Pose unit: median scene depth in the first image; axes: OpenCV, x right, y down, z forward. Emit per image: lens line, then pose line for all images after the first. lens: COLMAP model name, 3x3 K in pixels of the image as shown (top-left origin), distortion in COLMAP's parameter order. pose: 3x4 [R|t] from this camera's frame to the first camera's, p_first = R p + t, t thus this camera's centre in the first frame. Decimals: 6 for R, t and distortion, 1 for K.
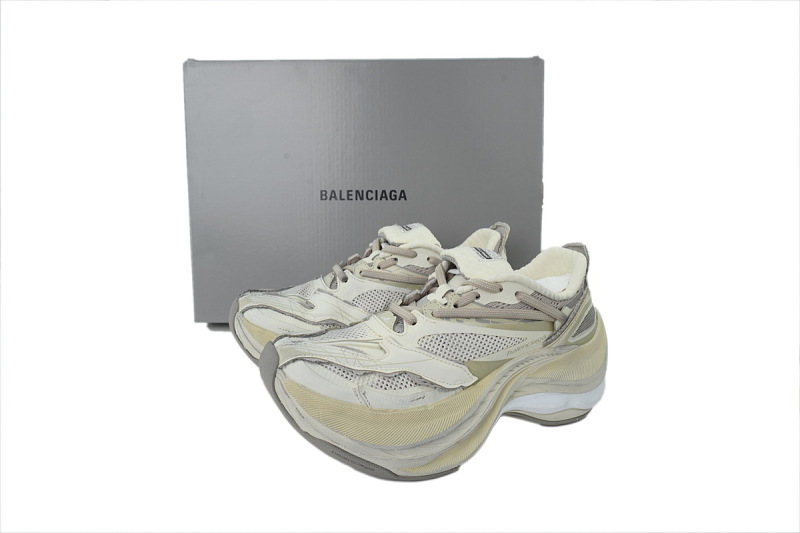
lens RADIAL K [[538.6, 0, 398.5], [0, 538.6, 265.1], [0, 0, 1]] dist [0.036243, 0.002182]
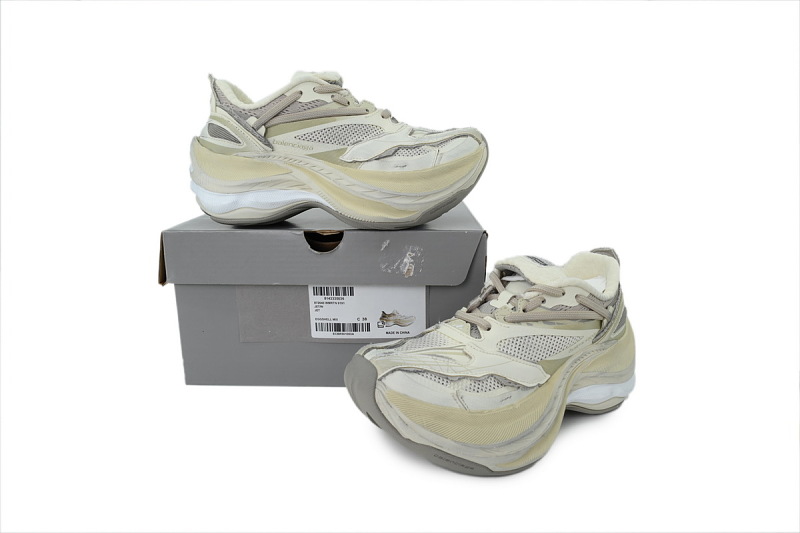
lens RADIAL K [[538.6, 0, 402.3], [0, 538.6, 269.5], [0, 0, 1]] dist [0.036243, 0.002182]
pose [[0.983562, -0.039354, 0.176232, -0.328477], [0.039471, 0.999217, 0.002848, -0.019583], [-0.176206, 0.004155, 0.984344, -0.023297]]
